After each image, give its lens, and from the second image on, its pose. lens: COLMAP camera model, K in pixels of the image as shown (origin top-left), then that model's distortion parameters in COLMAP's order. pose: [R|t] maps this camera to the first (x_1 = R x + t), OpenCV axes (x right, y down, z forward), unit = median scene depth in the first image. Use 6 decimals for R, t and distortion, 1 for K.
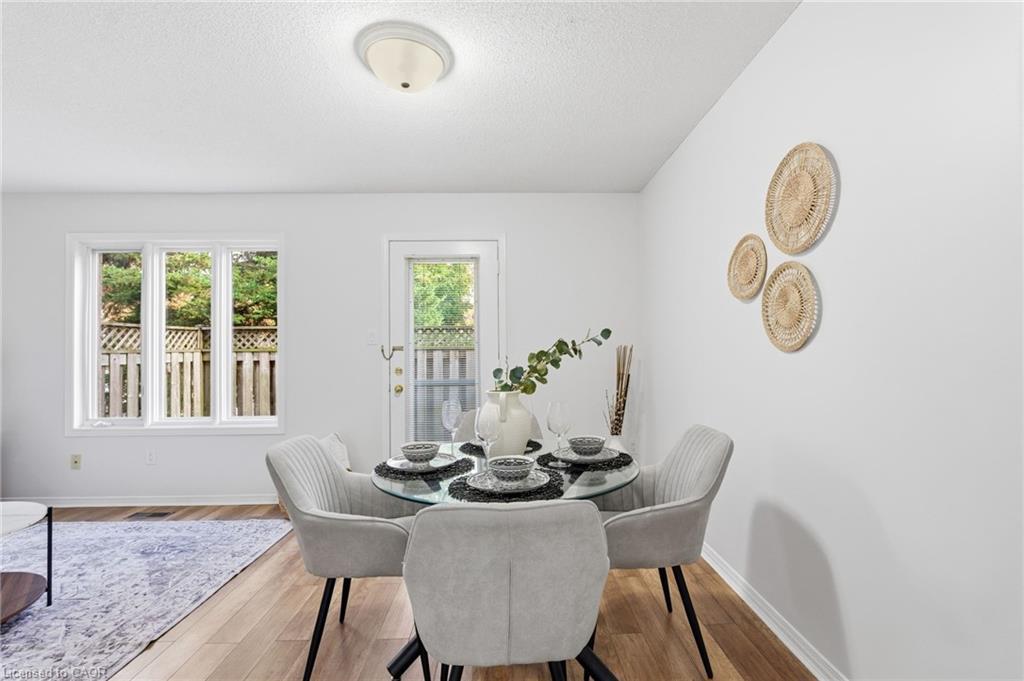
lens RADIAL K [[463.5, 0, 515.2], [0, 463.5, 340.7], [0, 0, 1]] dist [-0.007988, 0.002317]
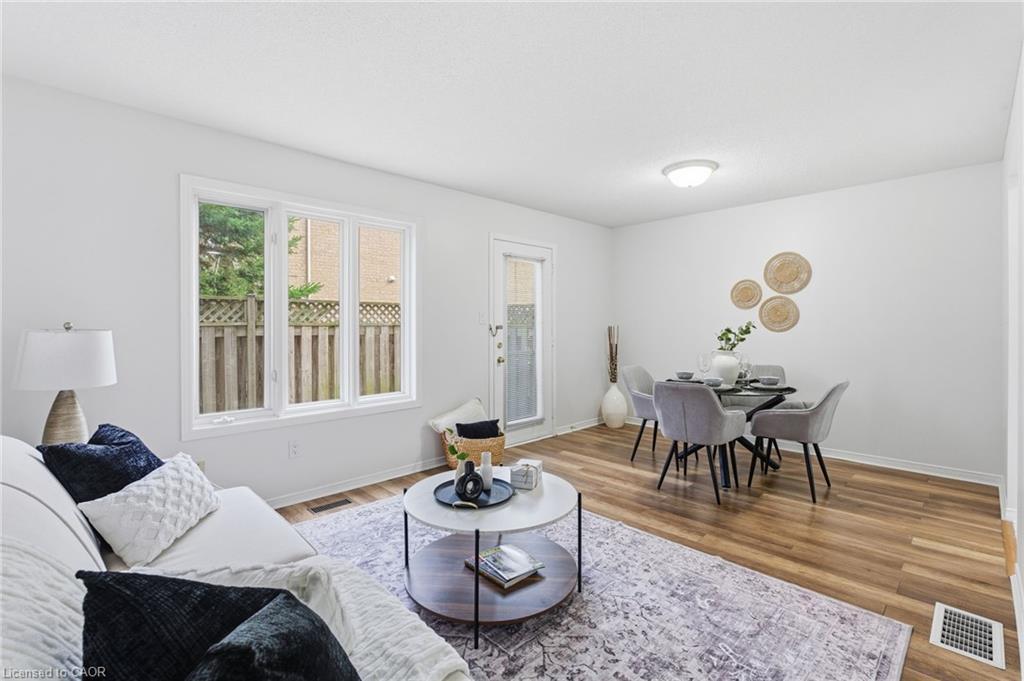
lens RADIAL K [[463.5, 0, 509.9], [0, 463.5, 326.1], [0, 0, 1]] dist [-0.007988, 0.002317]
pose [[0.734655, 0.002839, 0.678435, -1.205671], [-0.021173, 0.999600, 0.018744, -0.011619], [-0.678110, -0.028135, 0.734422, 0.078560]]
